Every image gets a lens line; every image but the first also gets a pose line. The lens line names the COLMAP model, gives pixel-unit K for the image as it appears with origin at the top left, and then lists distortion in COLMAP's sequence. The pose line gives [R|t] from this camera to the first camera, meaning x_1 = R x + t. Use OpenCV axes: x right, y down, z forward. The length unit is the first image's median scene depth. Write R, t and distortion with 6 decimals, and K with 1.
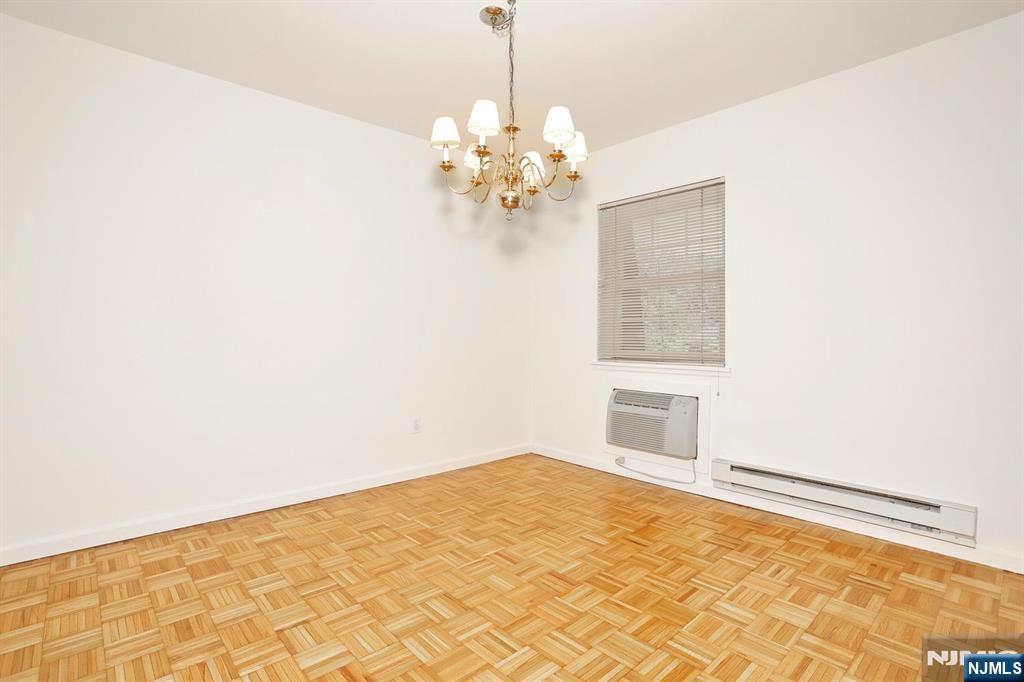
lens RADIAL K [[498.8, 0, 509.3], [0, 498.8, 336.5], [0, 0, 1]] dist [-0.074015, 0.030594]
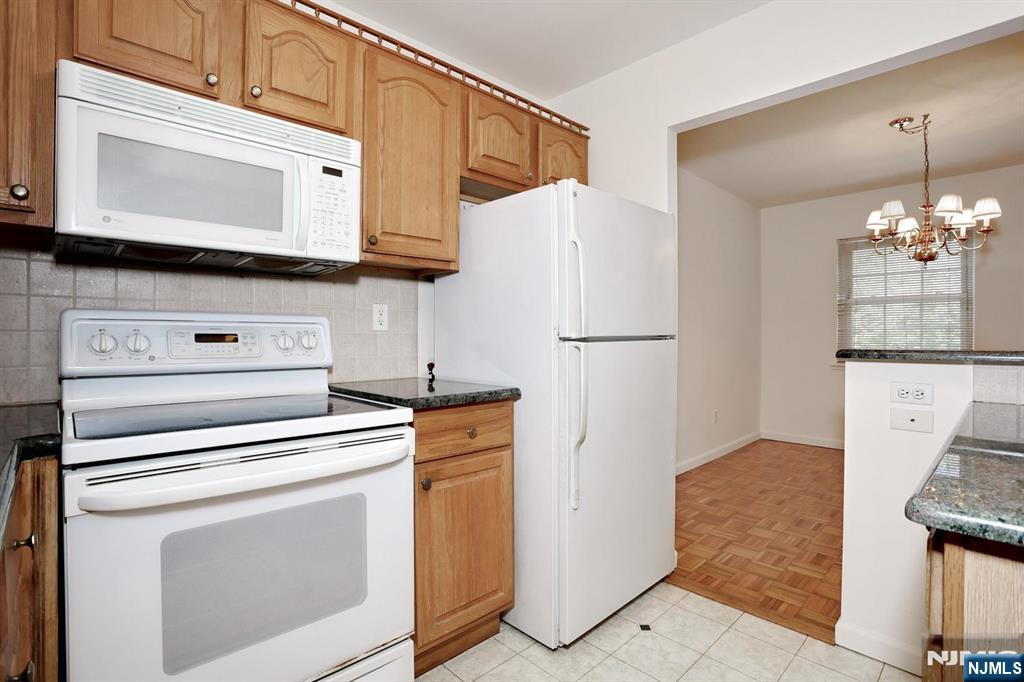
lens RADIAL K [[498.8, 0, 509.3], [0, 498.8, 336.5], [0, 0, 1]] dist [-0.074015, 0.030594]
pose [[0.999630, -0.005597, 0.026625, -1.033177], [0.005653, 0.999982, -0.002011, -0.031862], [-0.026614, 0.002161, 0.999643, -0.312012]]
